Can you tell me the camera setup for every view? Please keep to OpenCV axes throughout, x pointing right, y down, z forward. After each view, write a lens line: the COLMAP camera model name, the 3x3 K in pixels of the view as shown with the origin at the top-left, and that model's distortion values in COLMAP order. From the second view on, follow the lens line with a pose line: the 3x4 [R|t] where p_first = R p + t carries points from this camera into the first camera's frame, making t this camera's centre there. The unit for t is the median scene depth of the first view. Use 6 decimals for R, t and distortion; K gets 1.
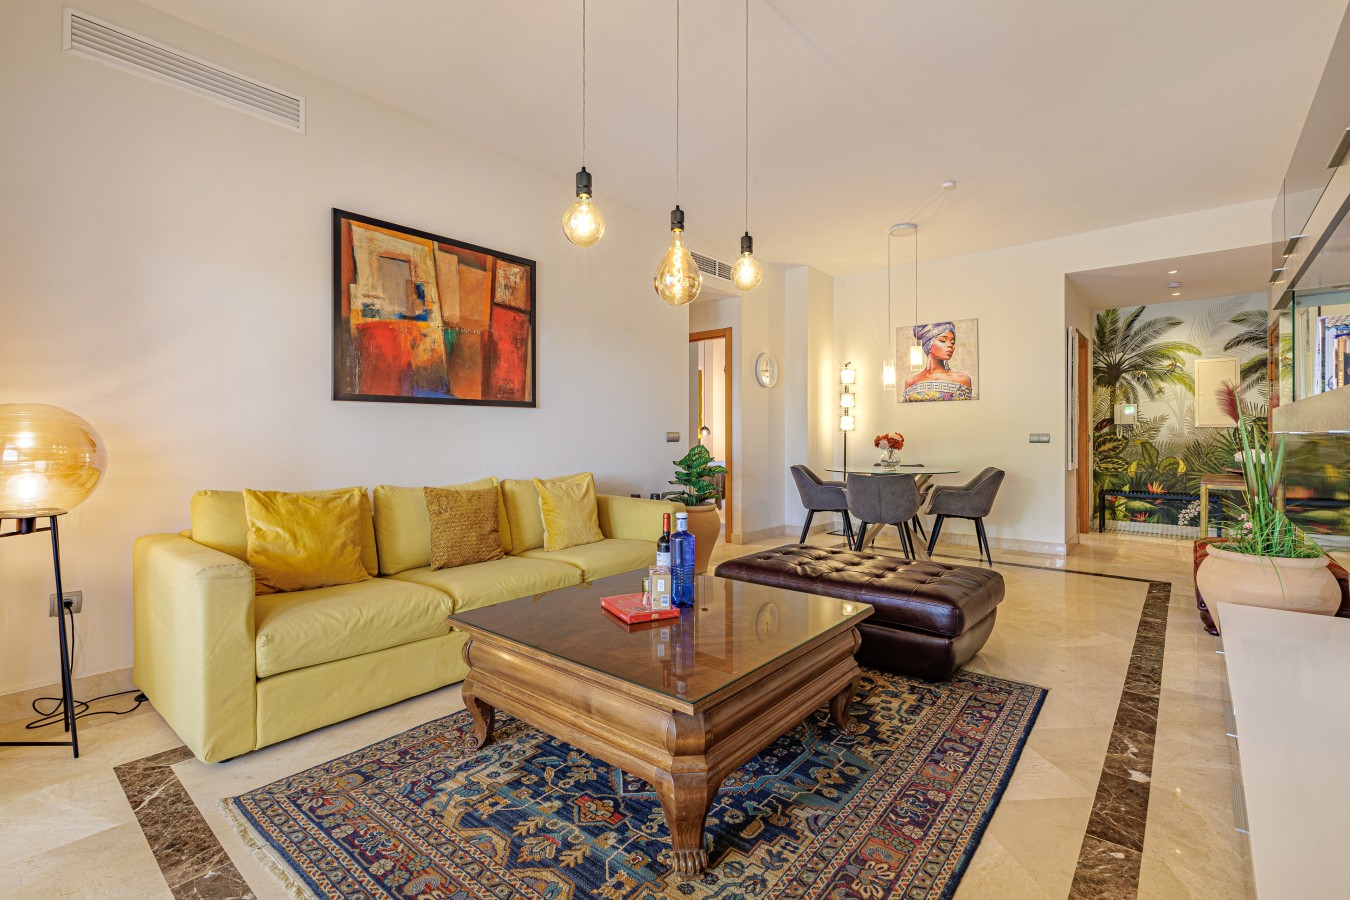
lens RADIAL K [[615.4, 0, 673.8], [0, 615.4, 440.2], [0, 0, 1]] dist [0.005483, -0.001326]
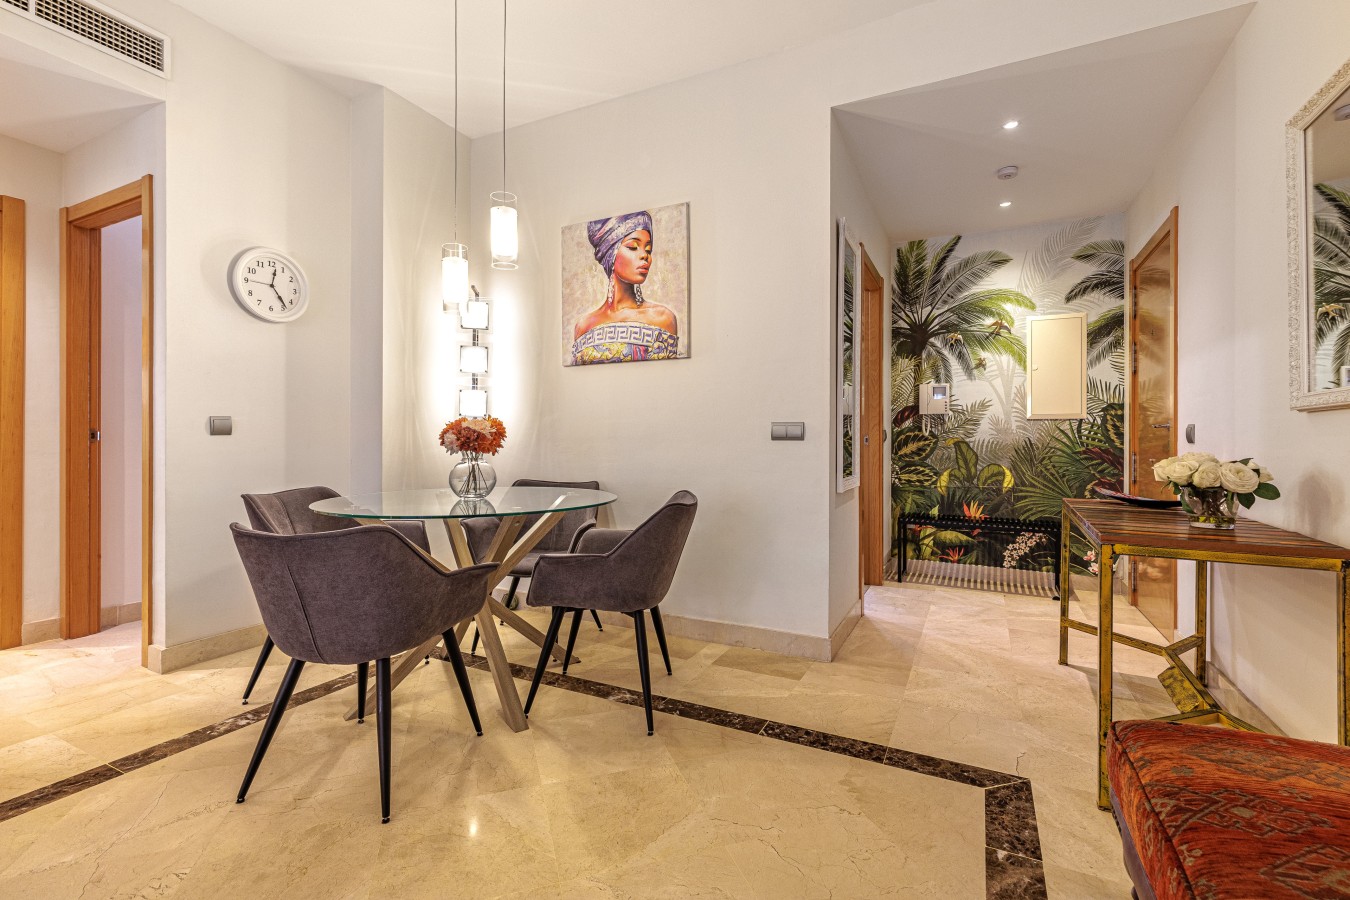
lens RADIAL K [[615.4, 0, 675.7], [0, 615.4, 446.5], [0, 0, 1]] dist [0.005483, -0.001326]
pose [[0.972584, 0.001384, 0.232547, 0.311438], [-0.002533, 0.999986, 0.004644, 0.005925], [-0.232538, -0.005106, 0.972574, 0.425281]]
